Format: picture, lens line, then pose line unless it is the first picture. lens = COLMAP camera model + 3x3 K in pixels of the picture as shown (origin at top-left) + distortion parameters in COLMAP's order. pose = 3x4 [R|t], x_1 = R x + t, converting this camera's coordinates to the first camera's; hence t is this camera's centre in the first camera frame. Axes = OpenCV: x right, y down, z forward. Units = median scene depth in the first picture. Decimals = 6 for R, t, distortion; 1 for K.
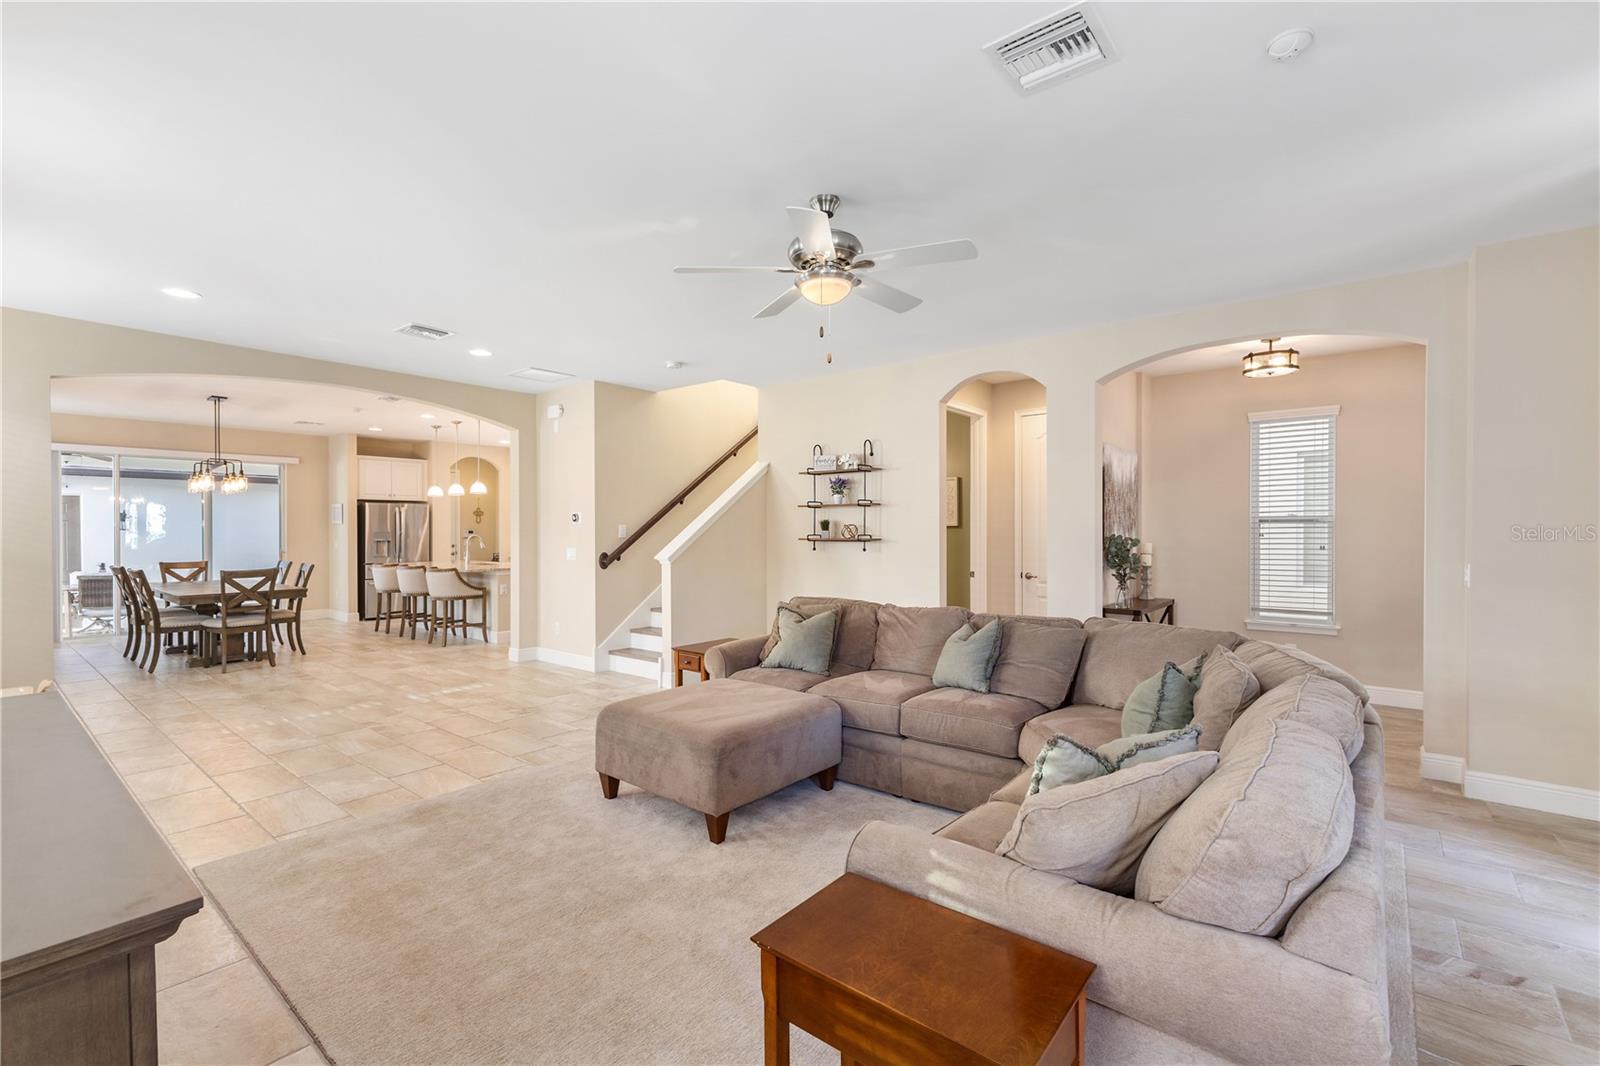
lens RADIAL K [[694.4, 0, 801.3], [0, 694.4, 529.0], [0, 0, 1]] dist [0.001190, -0.000730]
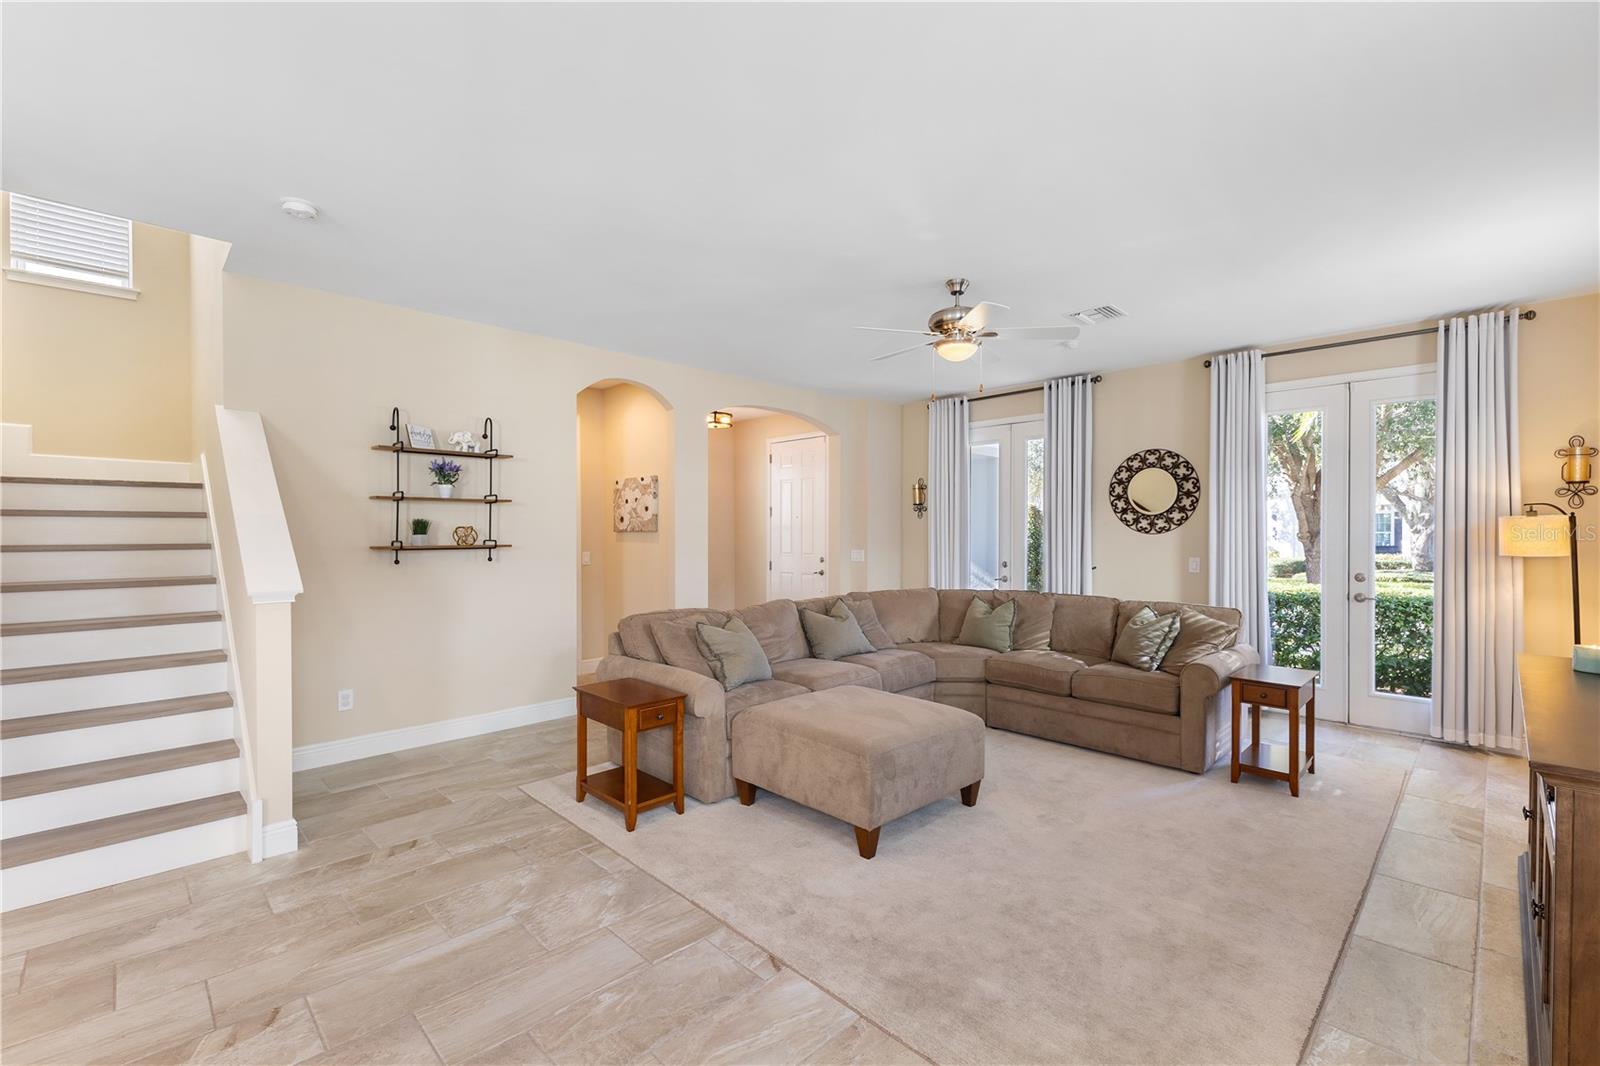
lens RADIAL K [[670.7, 0, 800.0], [0, 670.7, 533.0], [0, 0, 1]] dist [0.000008, -0.000136]
pose [[0.096428, 0.003450, 0.995334, -0.615420], [0.000764, 0.999993, -0.003540, 0.003250], [-0.995340, 0.001101, 0.096424, 0.570854]]
